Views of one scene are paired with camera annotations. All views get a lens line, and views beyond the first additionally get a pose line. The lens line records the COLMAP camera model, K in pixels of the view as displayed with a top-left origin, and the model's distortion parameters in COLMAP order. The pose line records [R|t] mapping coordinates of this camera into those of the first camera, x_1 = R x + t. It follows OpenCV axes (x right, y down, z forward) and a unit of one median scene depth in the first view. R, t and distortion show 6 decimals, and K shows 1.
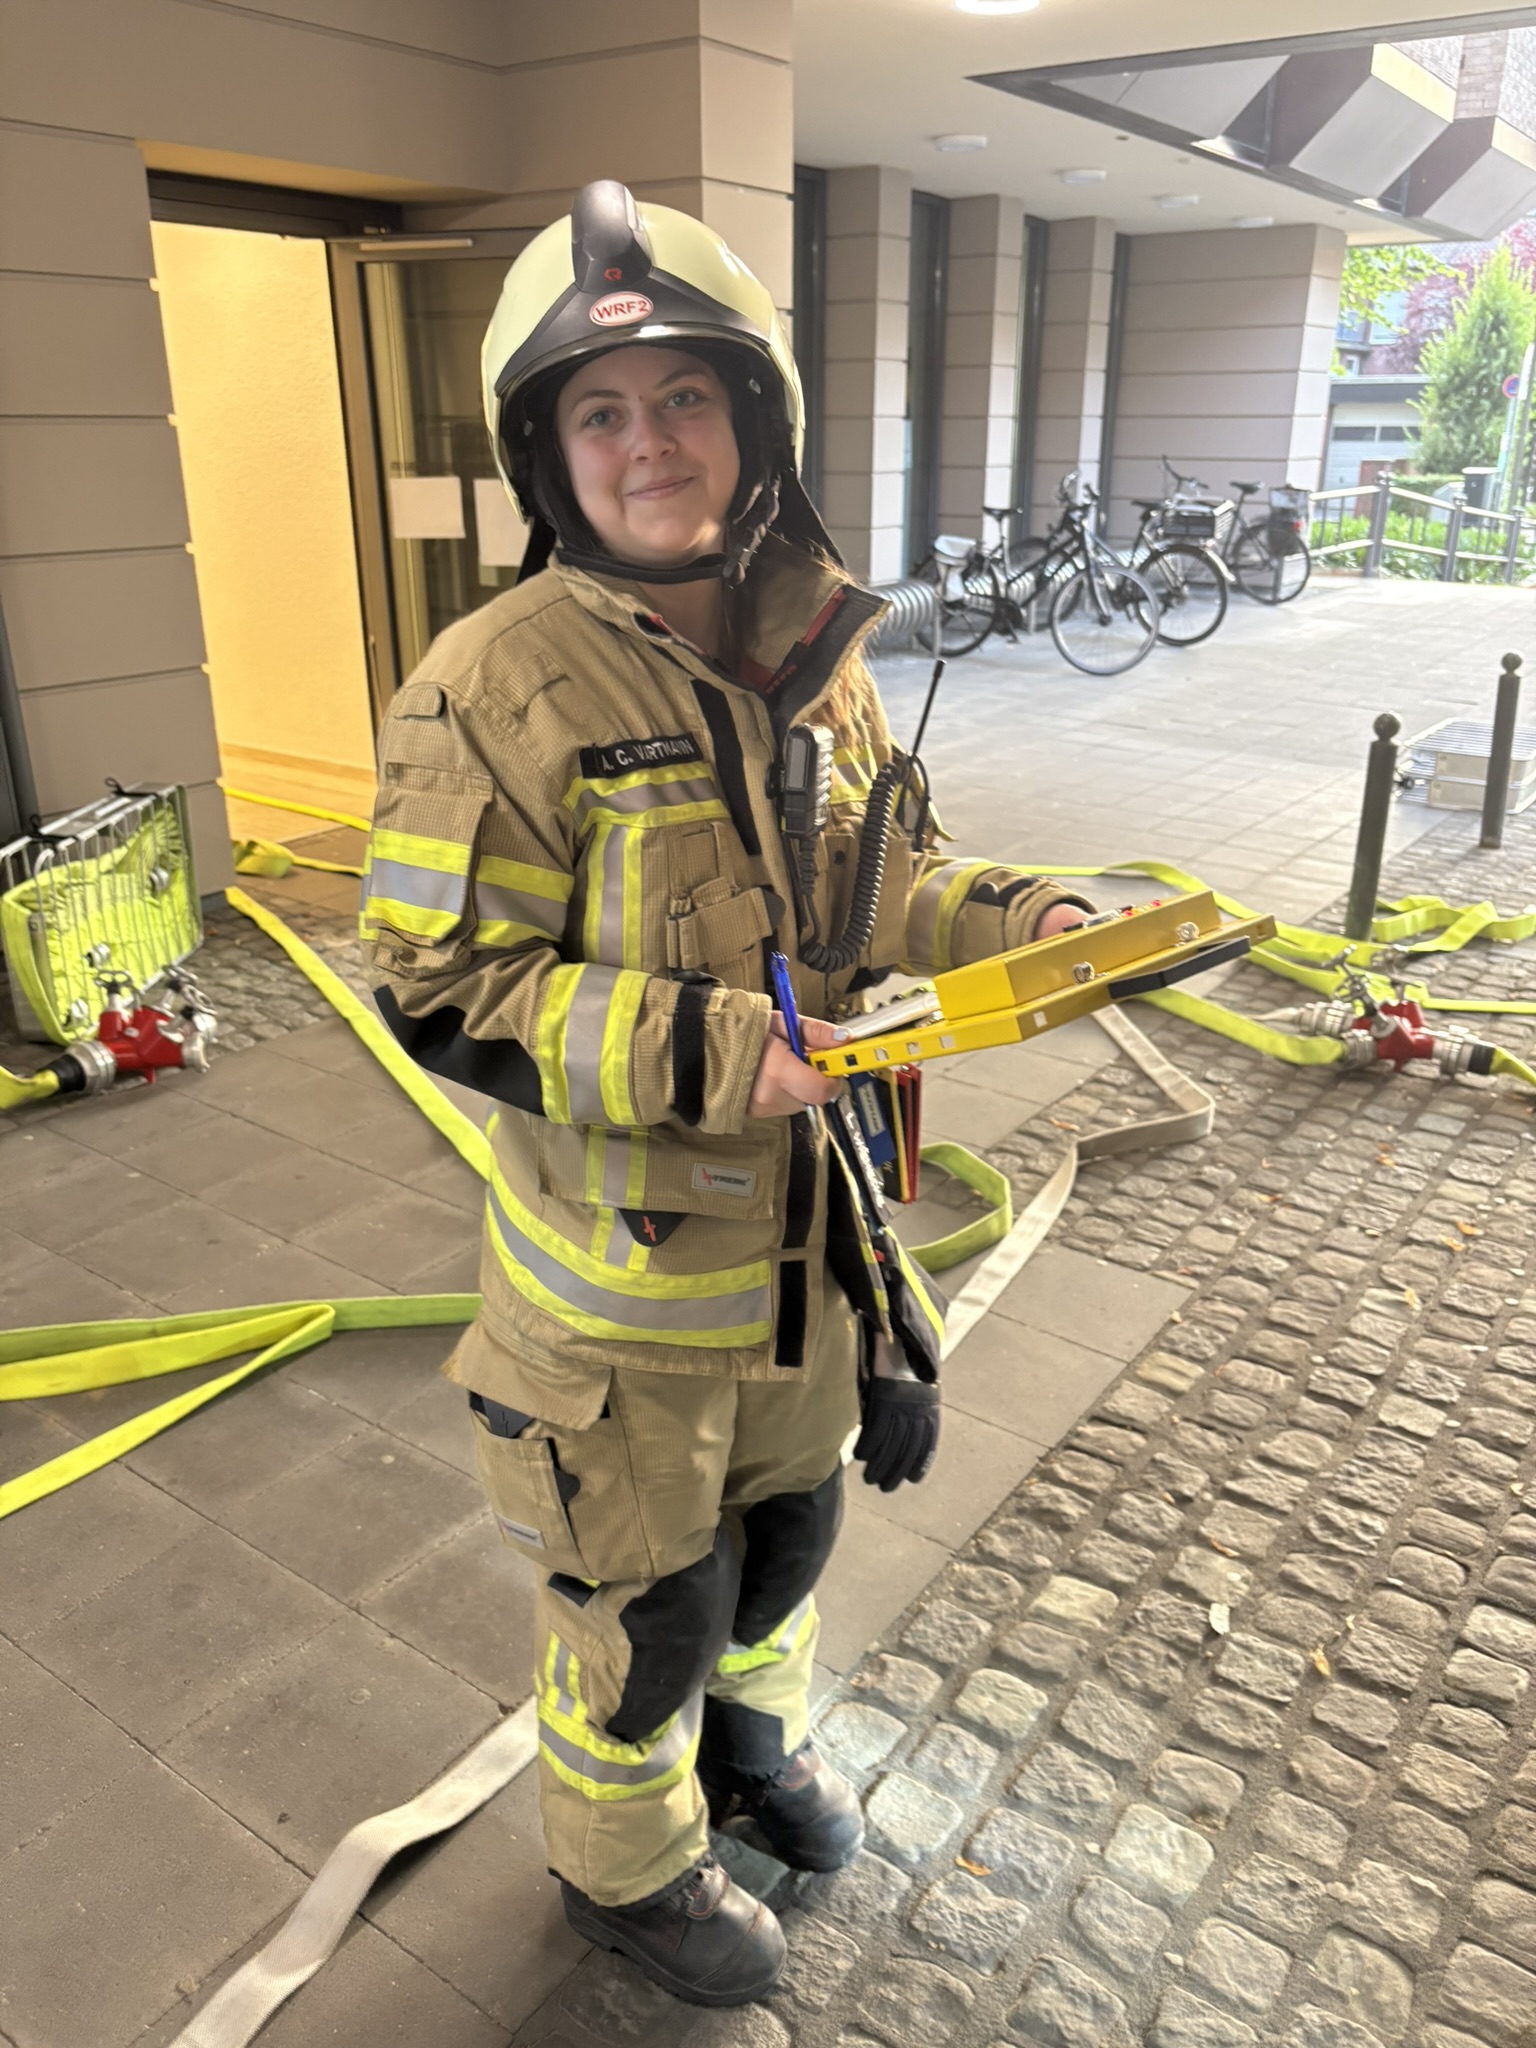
lens RADIAL K [[1539.8, 0, 768.0], [0, 1539.8, 1024.0], [0, 0, 1]] dist [0.024629, 0.002510]
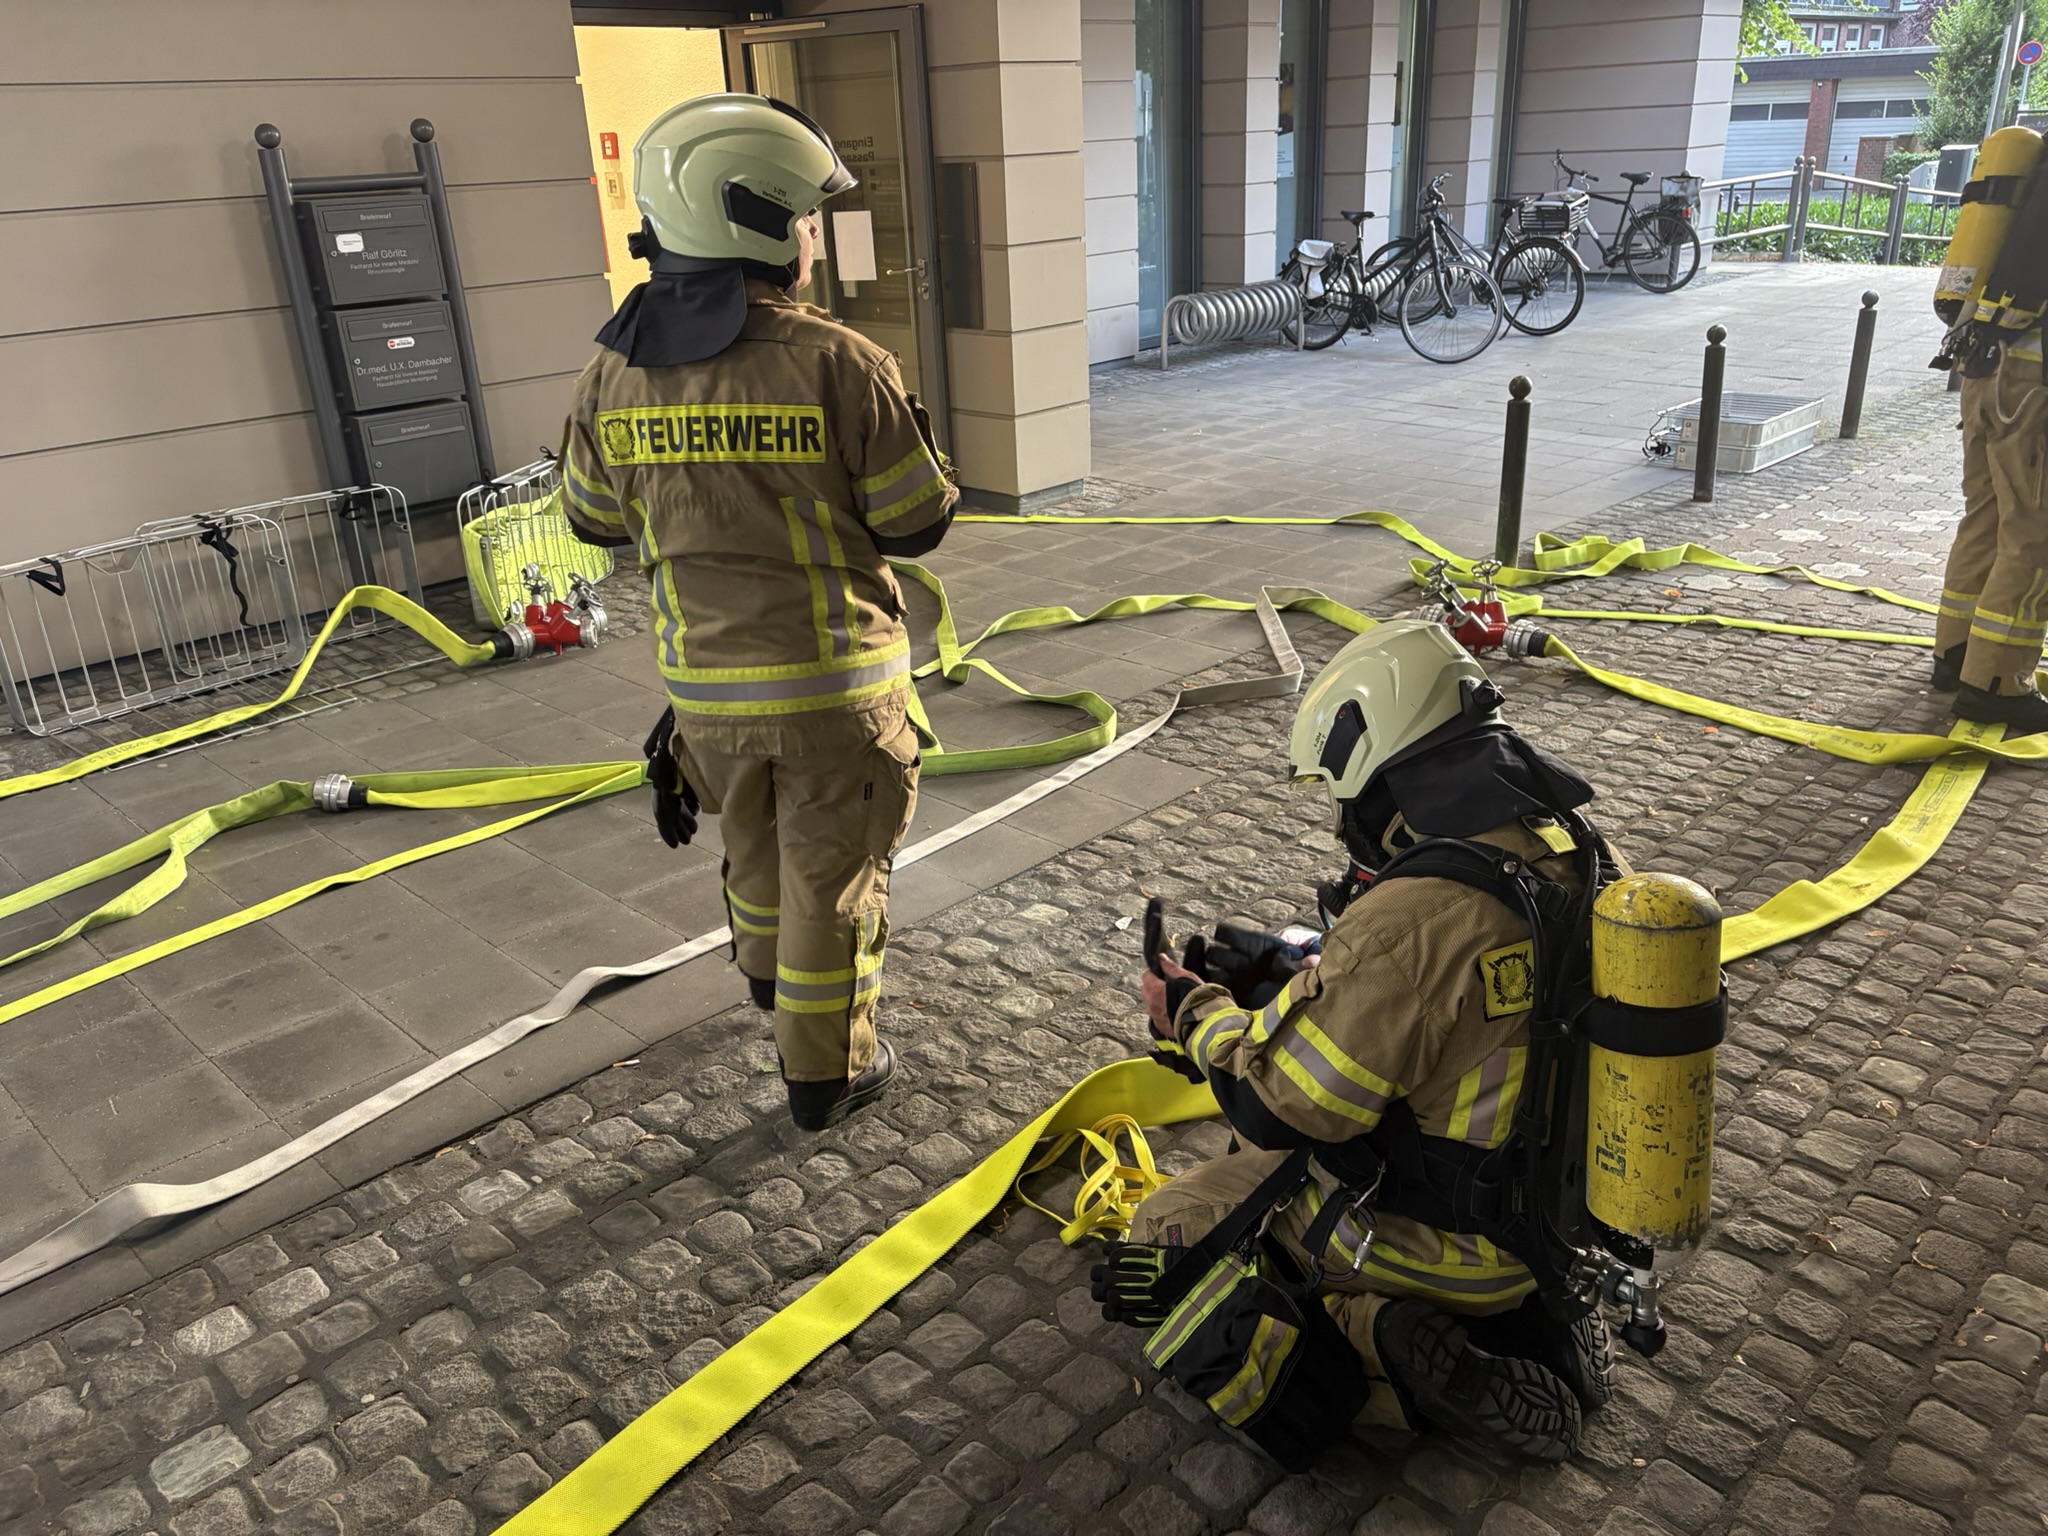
lens RADIAL K [[1559.7, 0, 1021.1], [0, 1559.7, 778.8], [0, 0, 1]] dist [0.072615, -0.083783]
pose [[0.986777, 0.017628, -0.161121, 0.206279], [-0.014225, 0.999651, 0.022252, 0.091560], [0.161457, -0.019666, 0.986684, -0.291460]]
